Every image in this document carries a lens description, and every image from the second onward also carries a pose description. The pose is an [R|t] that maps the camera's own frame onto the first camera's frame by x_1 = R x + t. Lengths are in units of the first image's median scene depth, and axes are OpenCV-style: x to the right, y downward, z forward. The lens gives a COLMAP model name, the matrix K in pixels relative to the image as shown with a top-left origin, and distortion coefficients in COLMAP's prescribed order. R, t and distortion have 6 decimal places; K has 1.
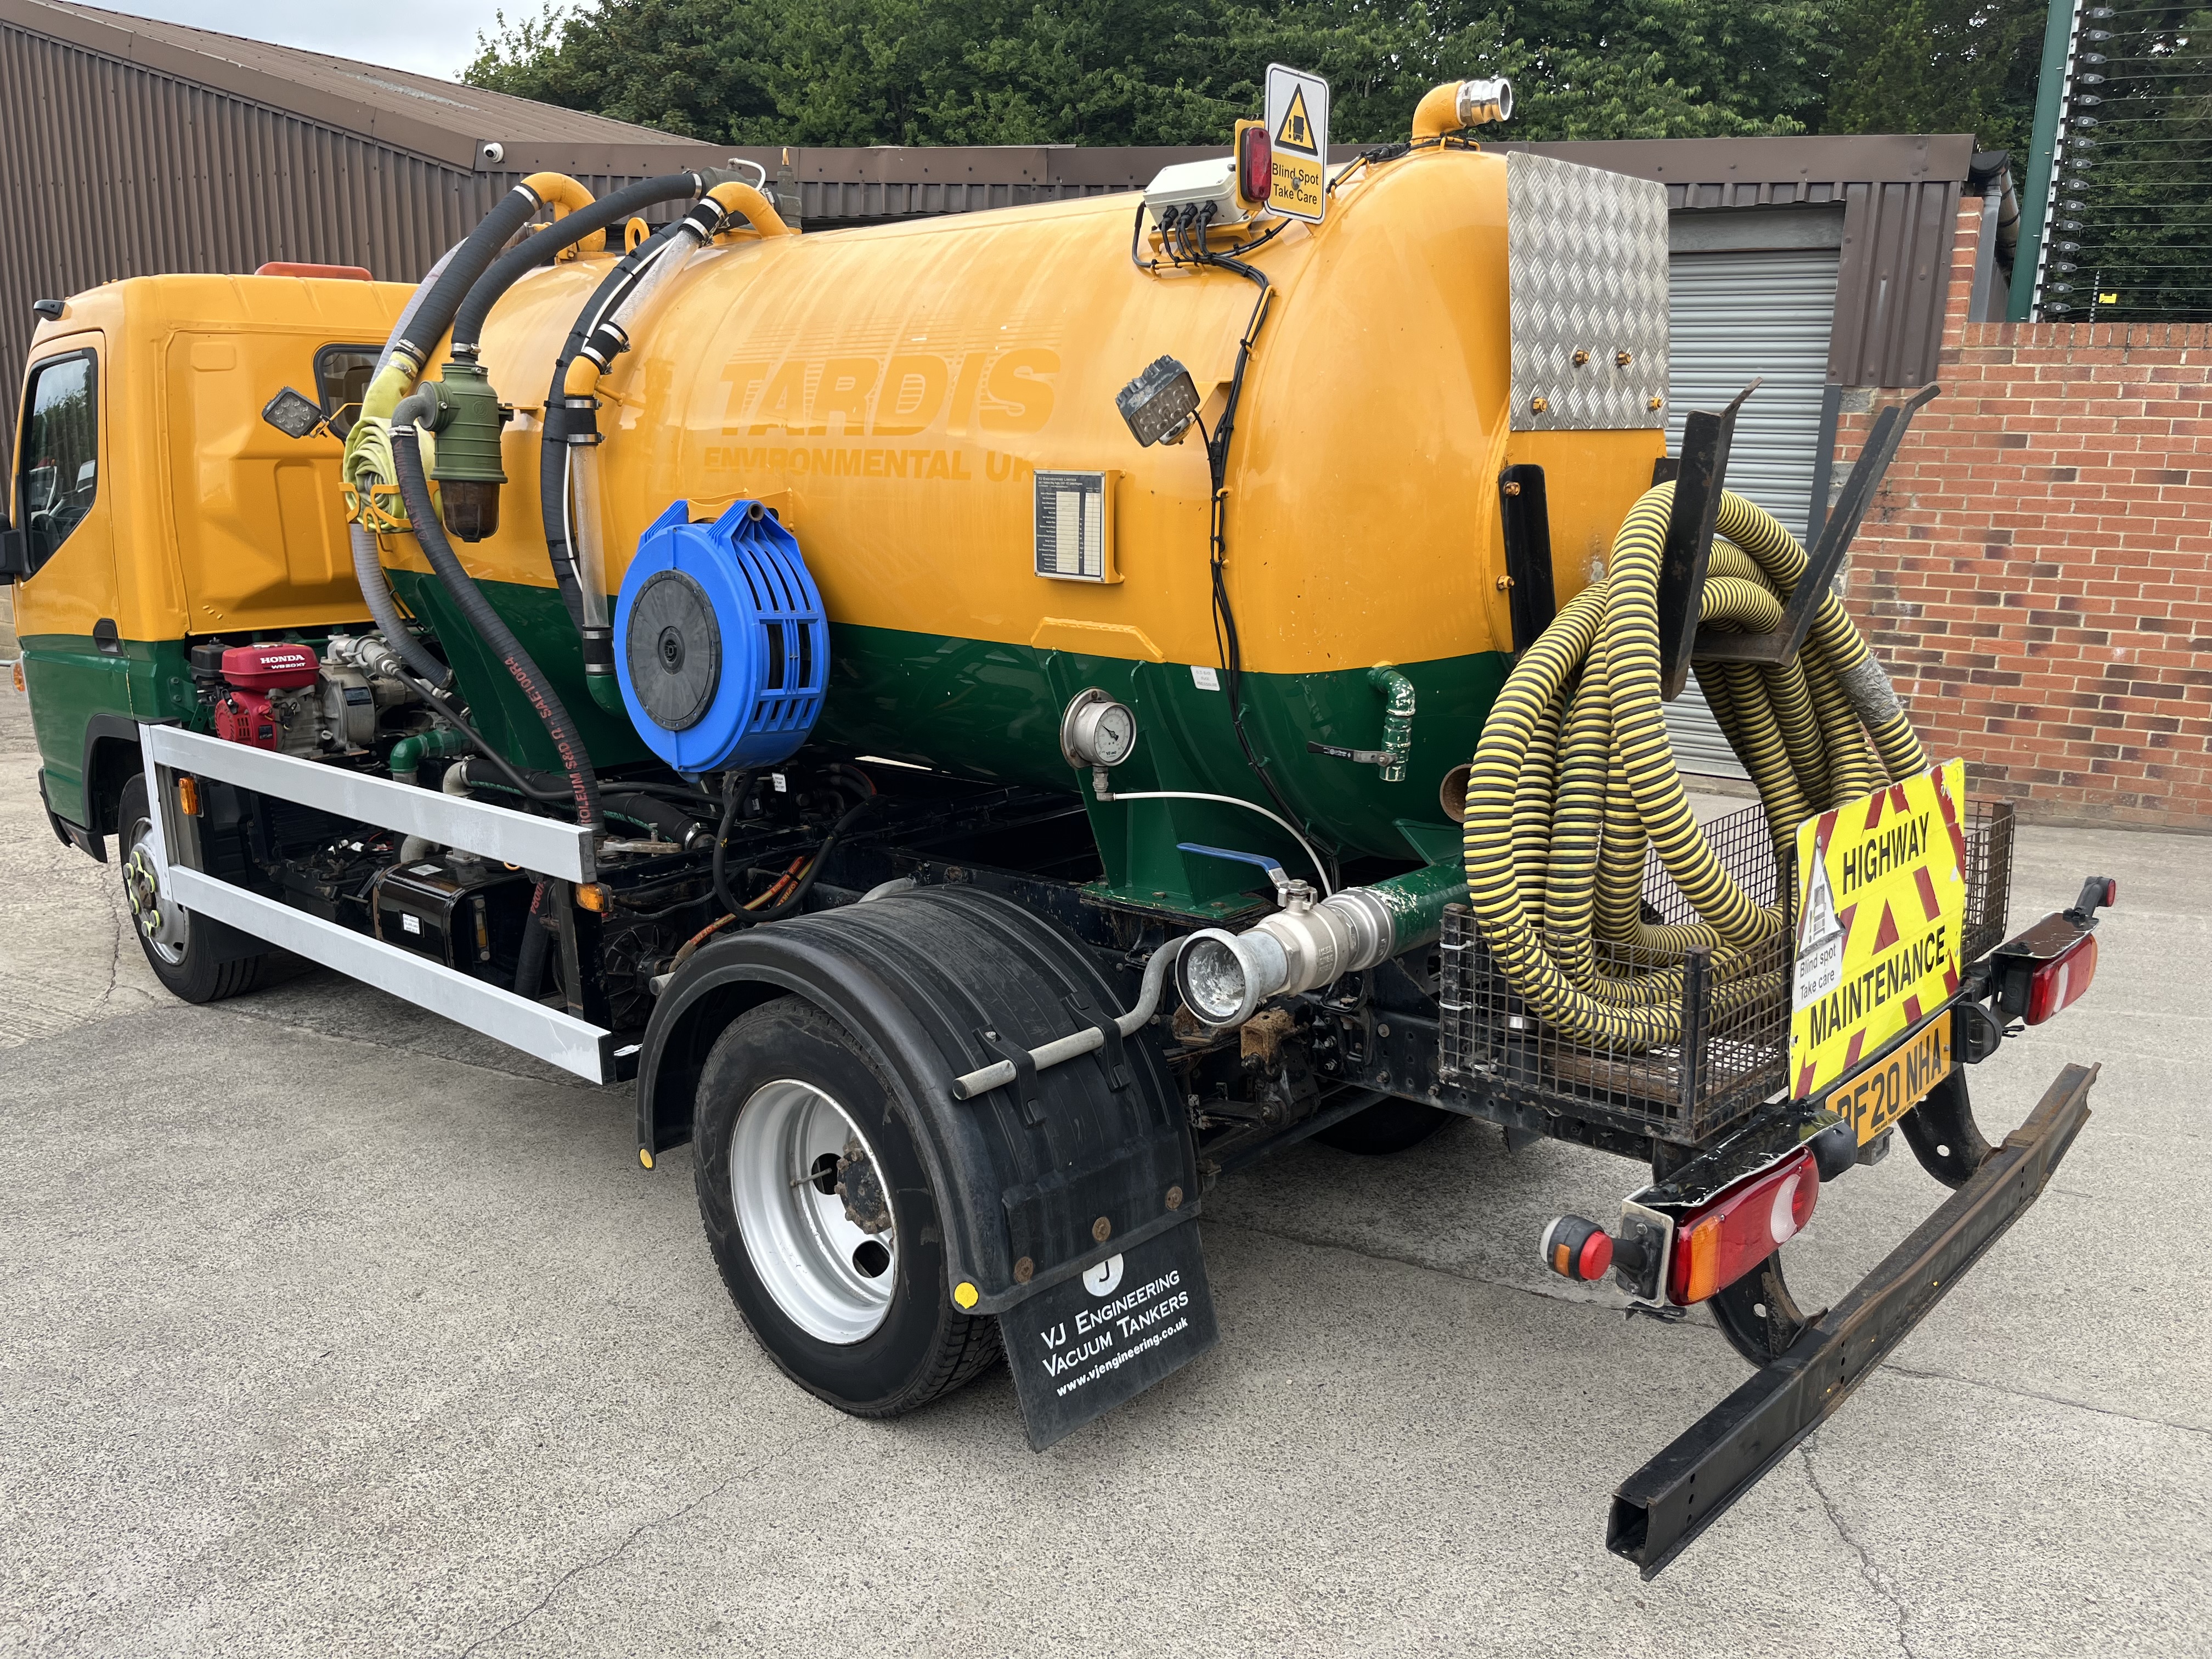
lens RADIAL K [[1664.2, 0, 1099.2], [0, 1664.2, 832.2], [0, 0, 1]] dist [0.042784, -0.057196]
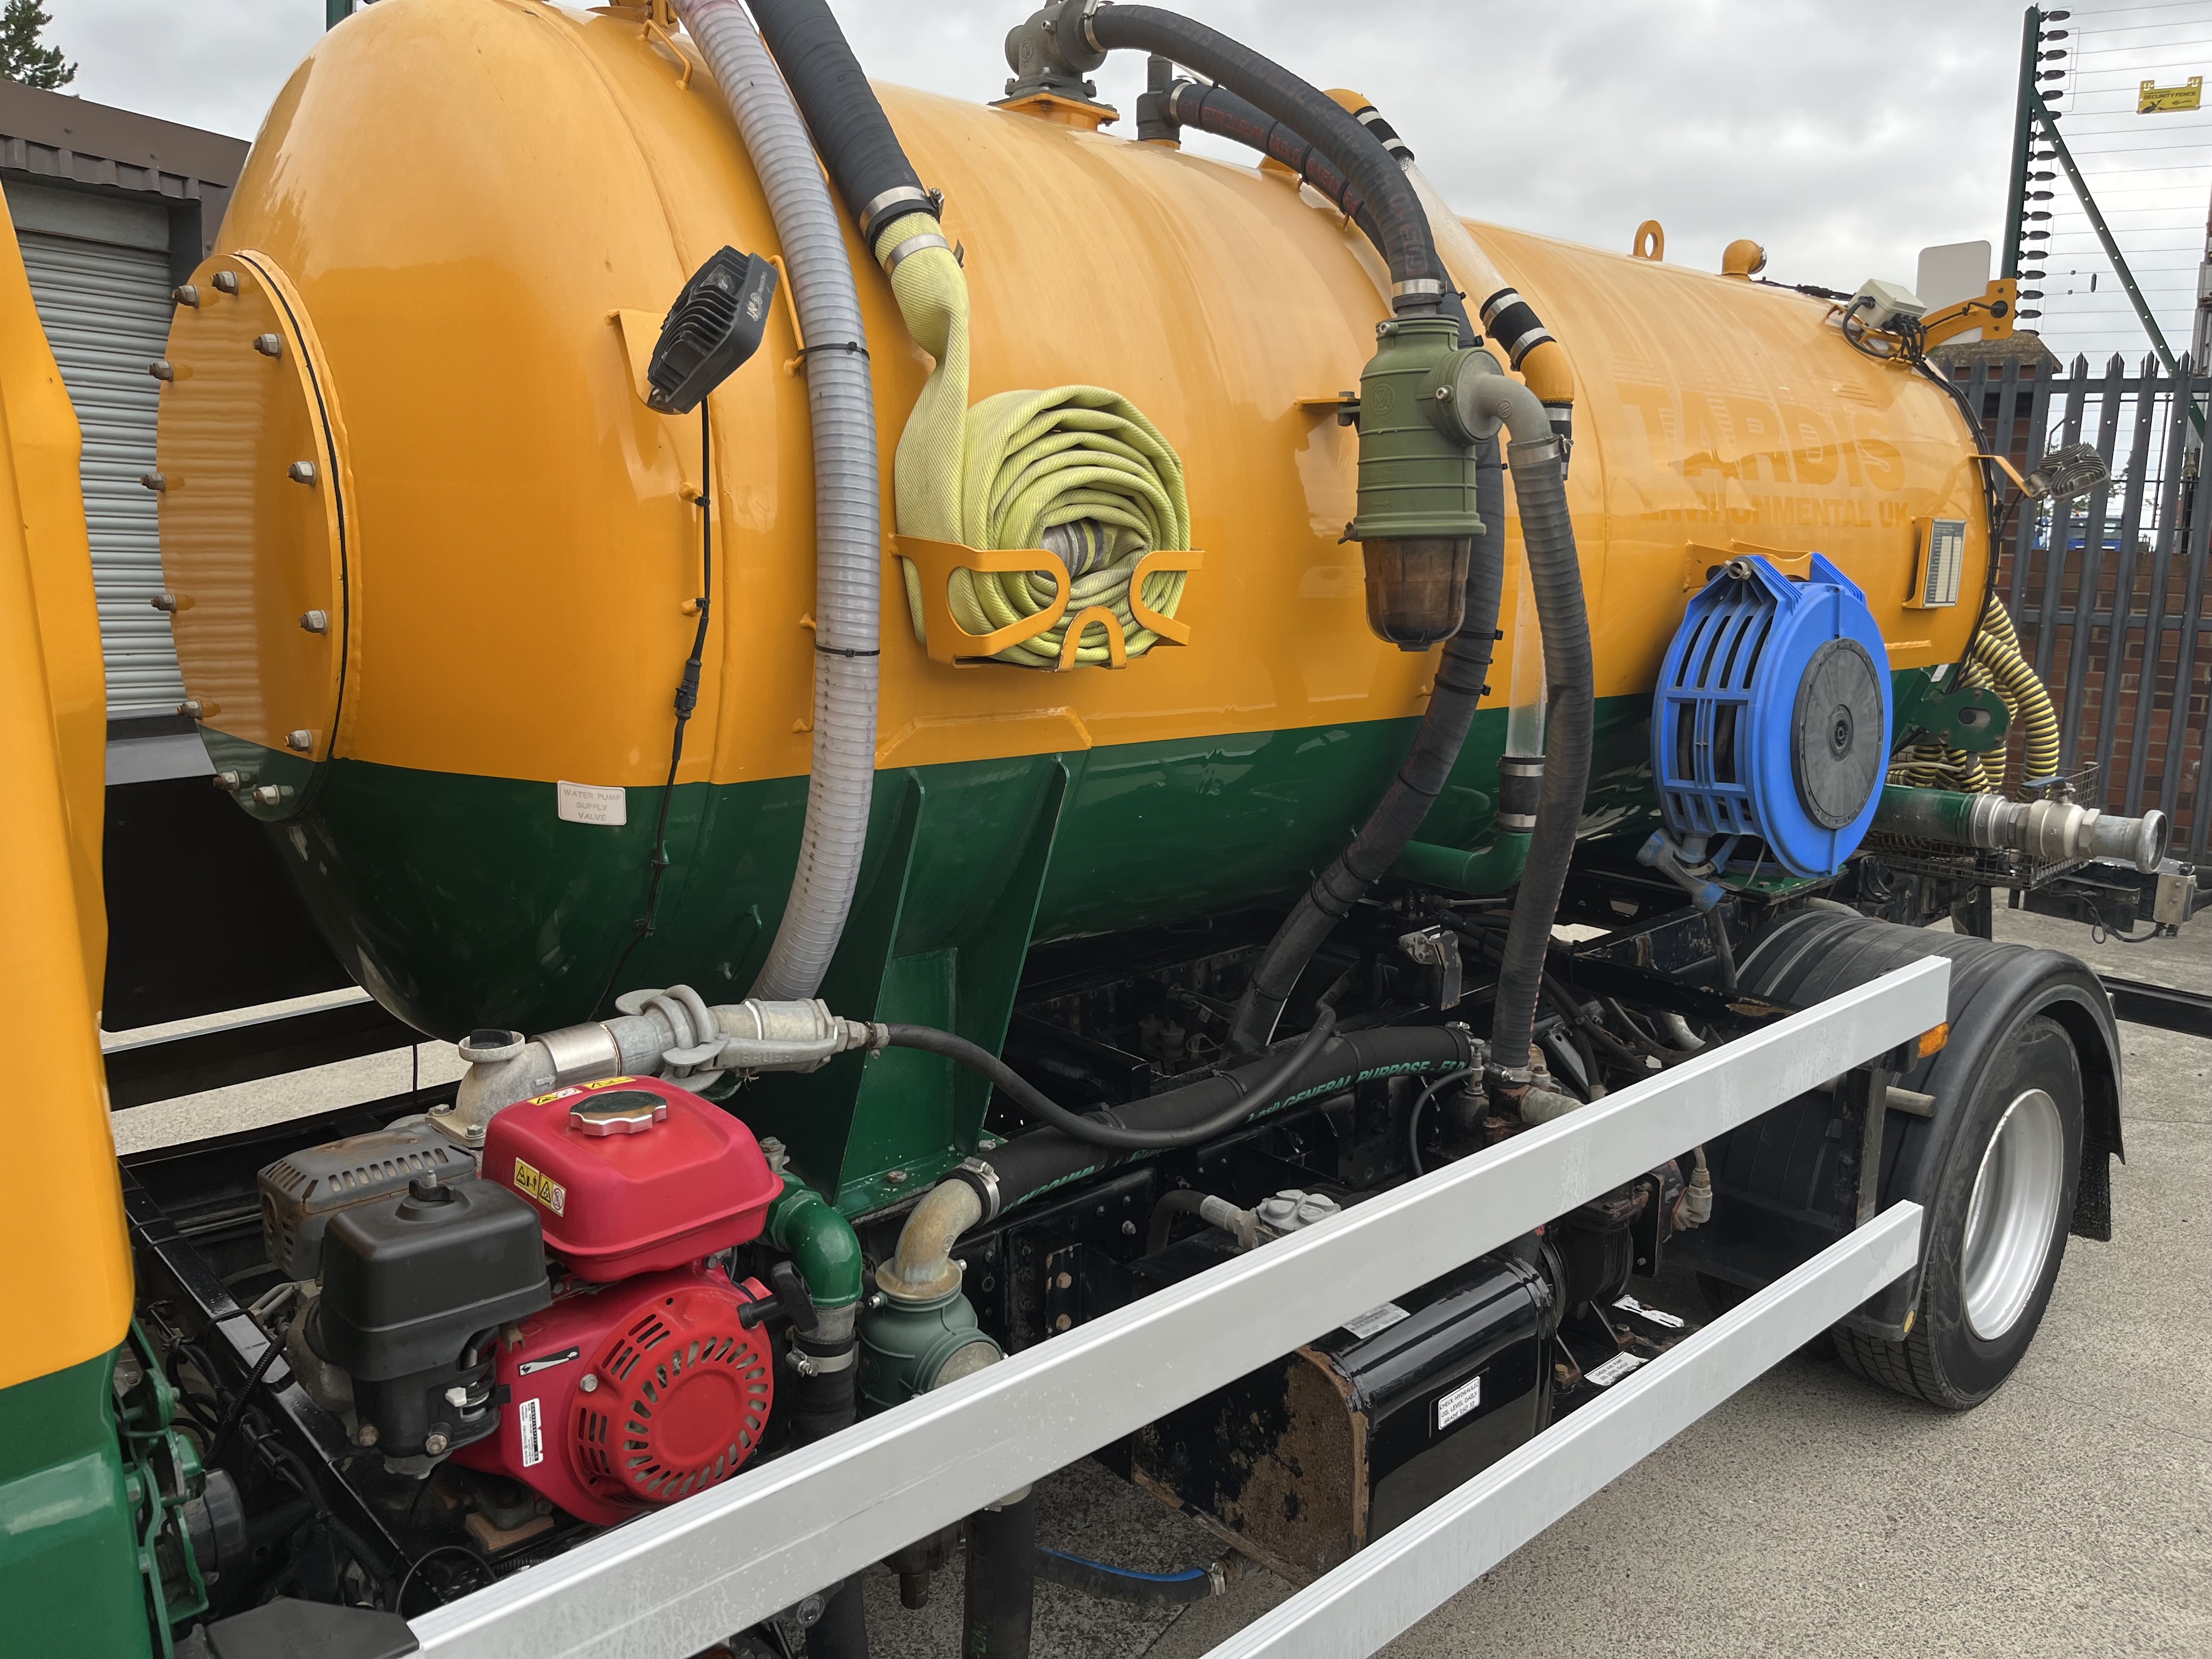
lens RADIAL K [[1668.4, 0, 1105.7], [0, 1668.4, 798.6], [0, 0, 1]] dist [0.057813, -0.100327]
pose [[0.077624, -0.165015, 0.983232, -0.941051], [0.199670, 0.968800, 0.146830, -0.230904], [-0.976784, 0.184924, 0.108150, 1.075455]]
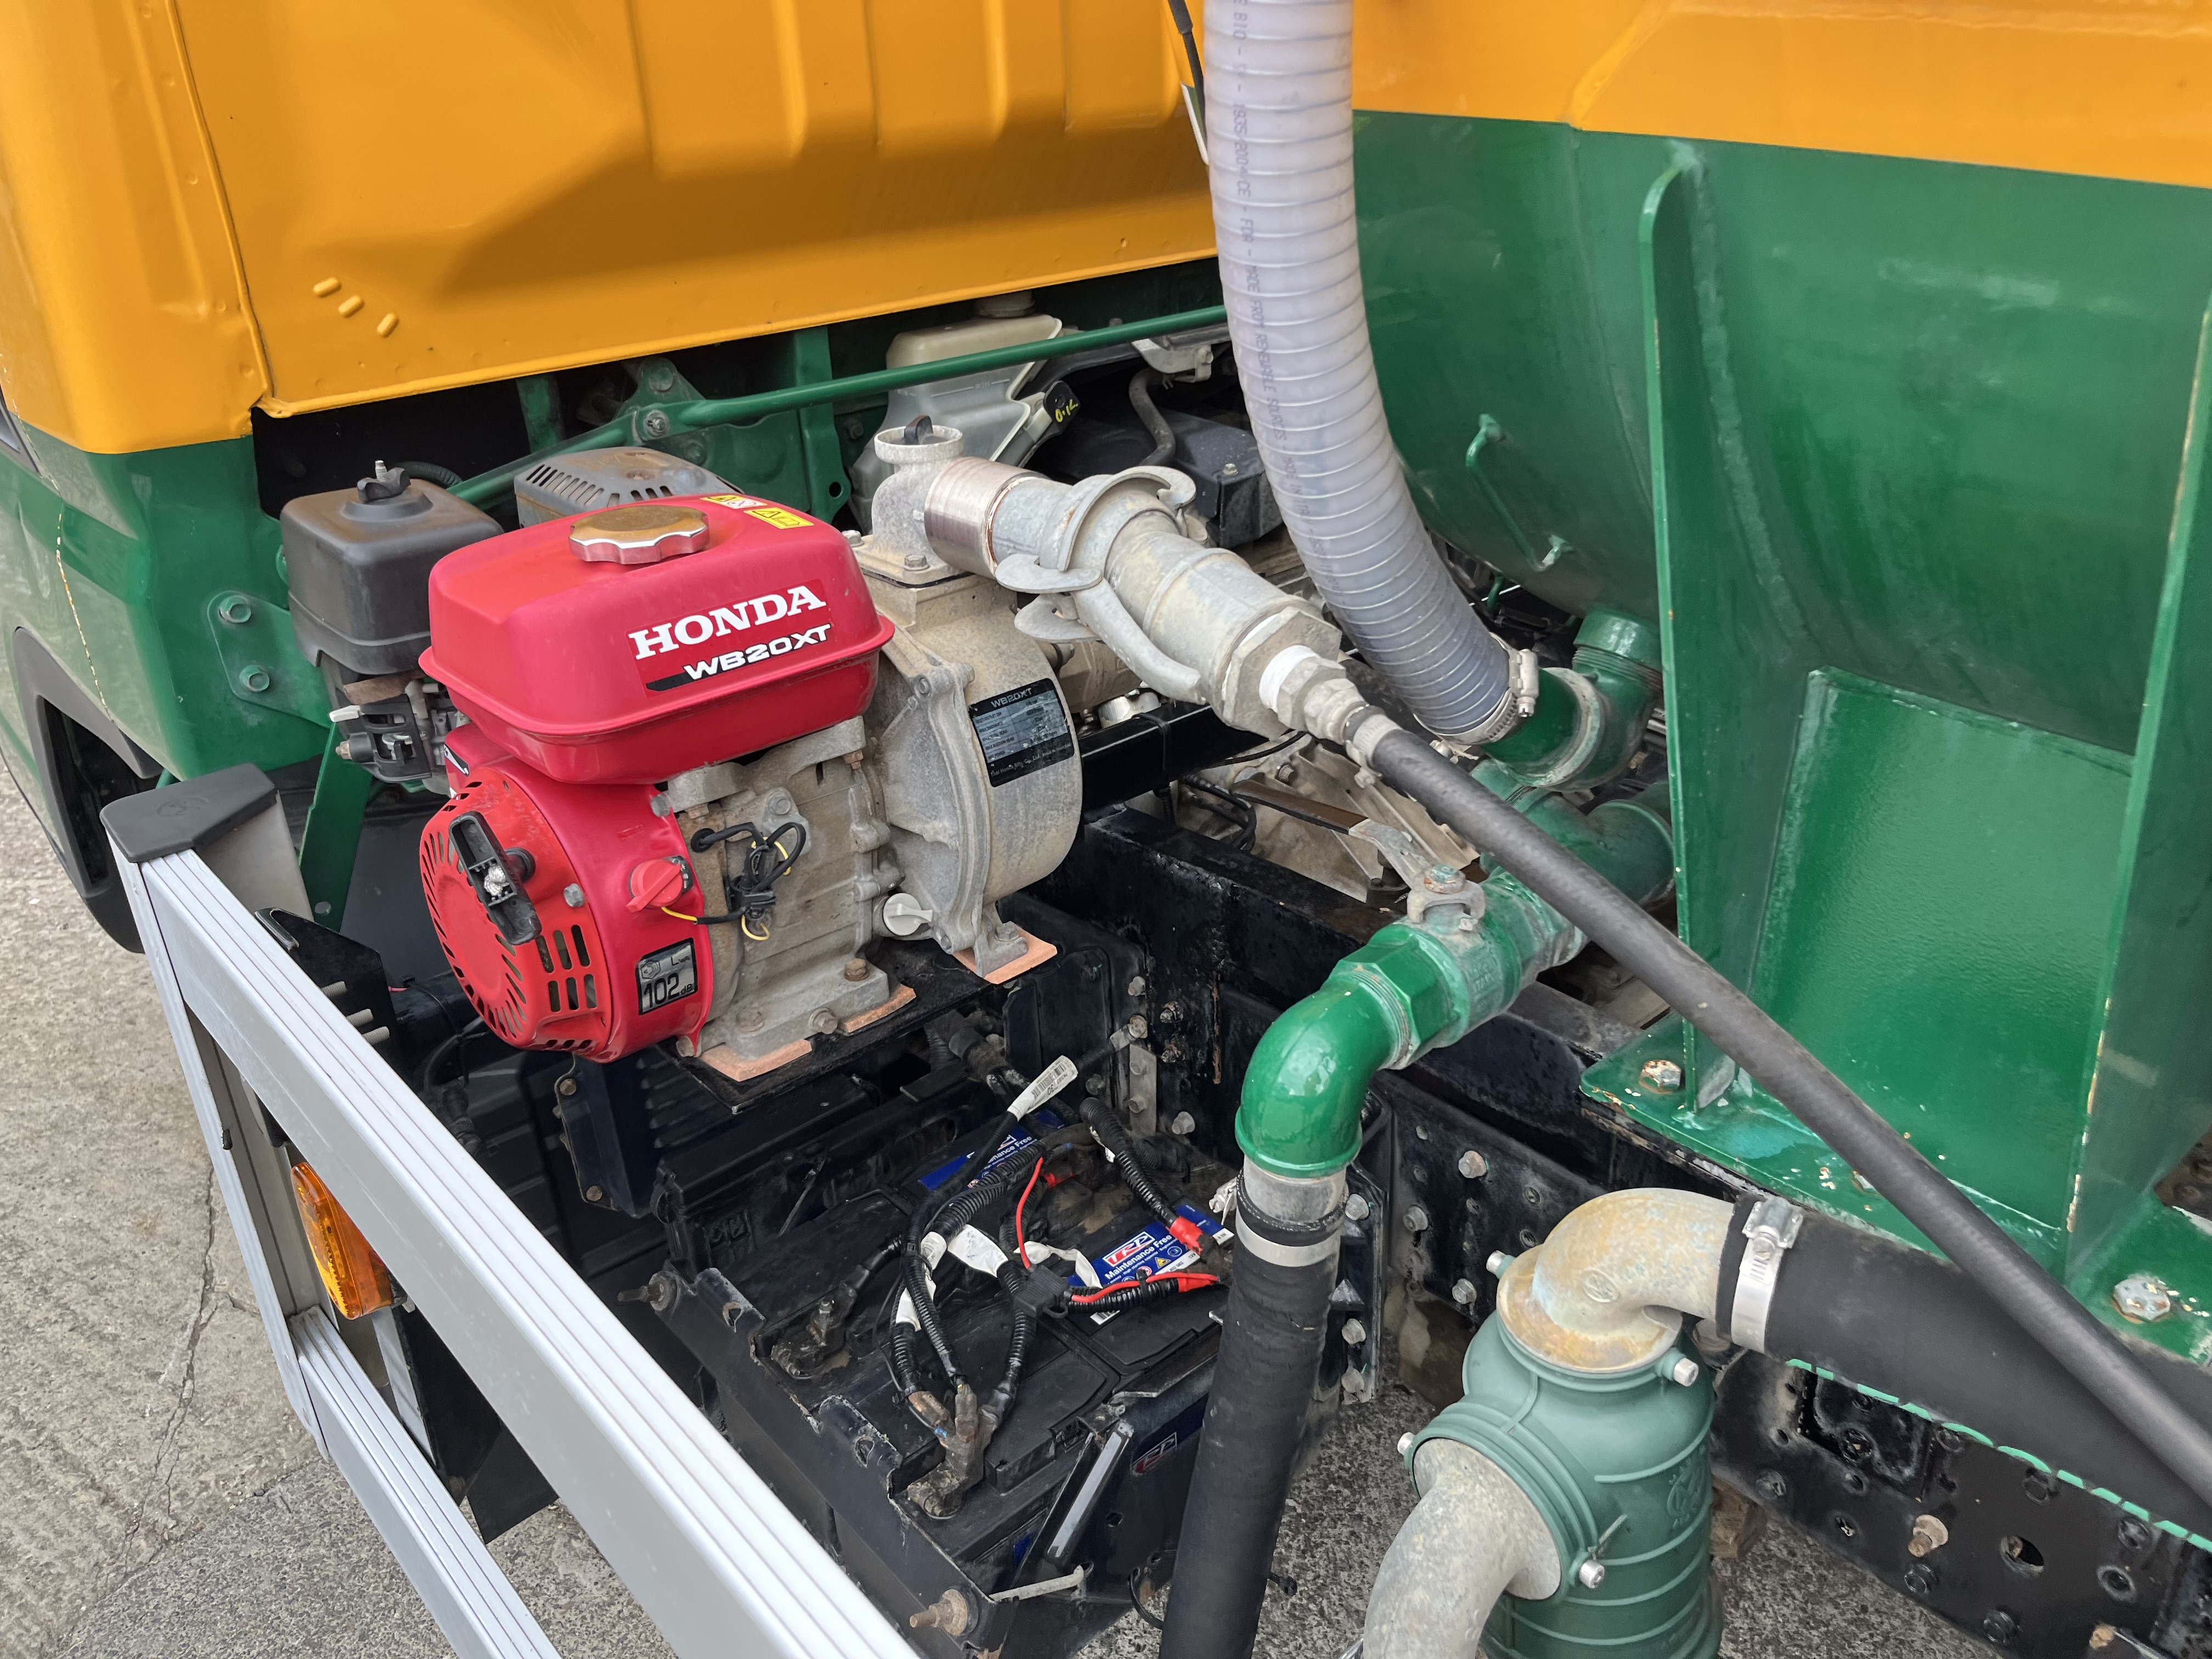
lens RADIAL K [[1664.2, 0, 1099.2], [0, 1664.2, 832.2], [0, 0, 1]] dist [0.042784, -0.057196]
pose [[0.995926, 0.034315, -0.083396, -0.517564], [-0.011130, 0.964476, 0.263936, -0.157967], [0.089490, -0.261932, 0.960928, 0.982625]]
